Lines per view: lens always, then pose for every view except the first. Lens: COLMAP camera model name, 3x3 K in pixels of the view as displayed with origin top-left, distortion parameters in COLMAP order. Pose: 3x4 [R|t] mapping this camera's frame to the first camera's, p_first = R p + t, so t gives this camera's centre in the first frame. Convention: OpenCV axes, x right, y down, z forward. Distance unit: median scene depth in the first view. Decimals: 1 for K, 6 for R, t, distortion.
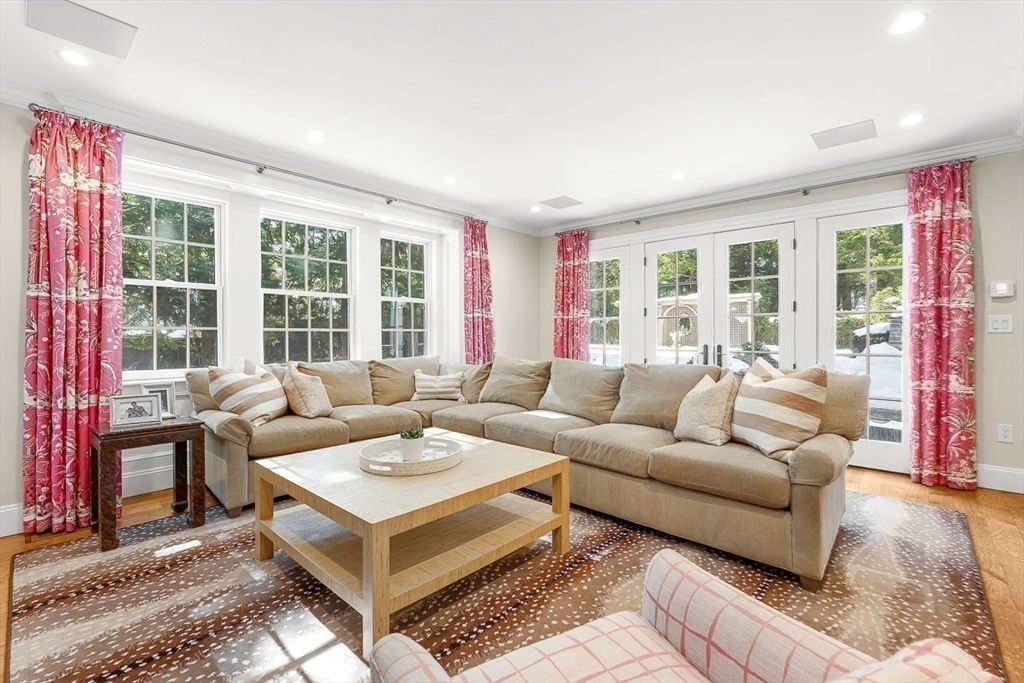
lens RADIAL K [[462.9, 0, 514.7], [0, 462.9, 339.0], [0, 0, 1]] dist [0.005334, 0.000661]
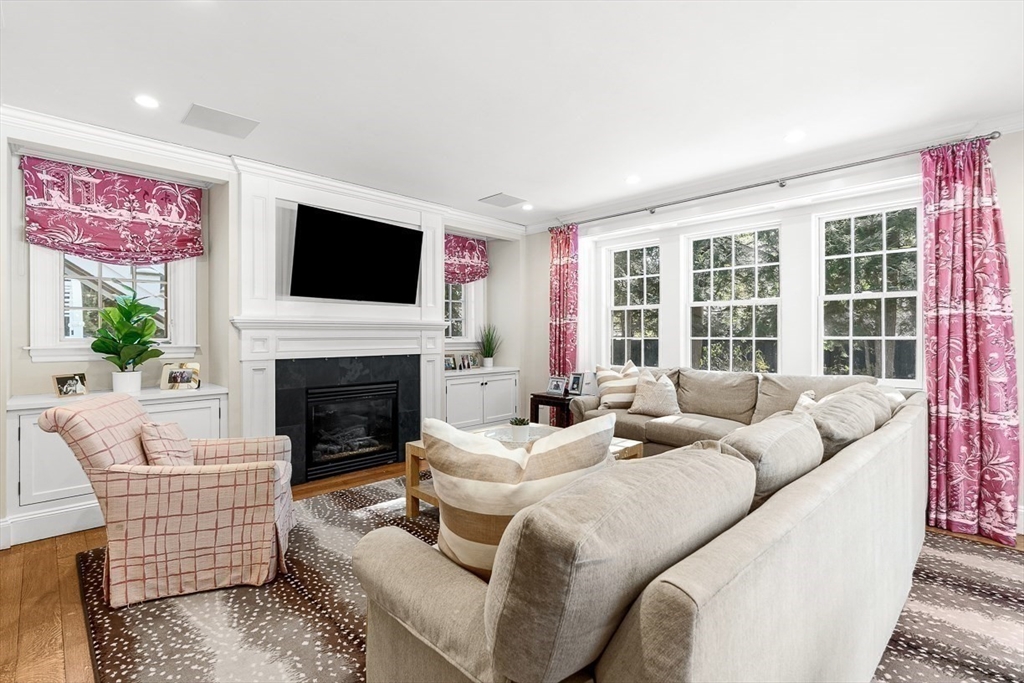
lens RADIAL K [[487.3, 0, 509.7], [0, 487.3, 341.7], [0, 0, 1]] dist [-0.002598, -0.000343]
pose [[-0.079140, 0.007906, -0.996832, 1.618730], [-0.011207, 0.999898, 0.008820, -0.043116], [0.996801, 0.011869, -0.079043, 1.487953]]
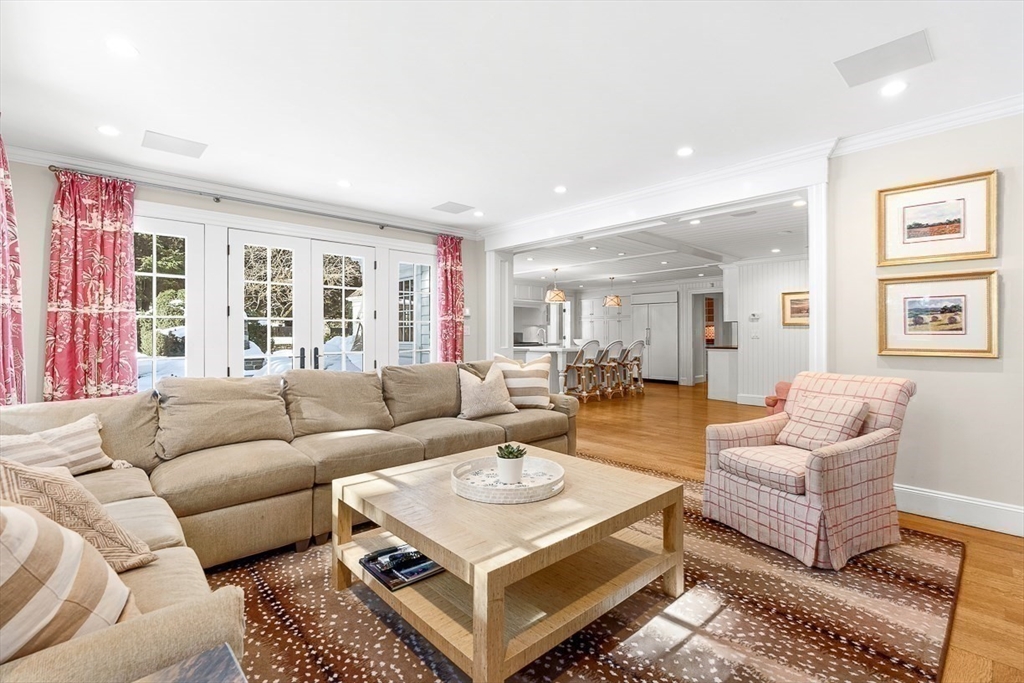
lens RADIAL K [[462.9, 0, 516.8], [0, 462.9, 333.1], [0, 0, 1]] dist [0.005334, 0.000661]
pose [[0.086105, 0.002424, 0.996283, -0.499387], [0.011974, 0.999922, -0.003467, -0.009513], [-0.996214, 0.012228, 0.086070, 0.414820]]
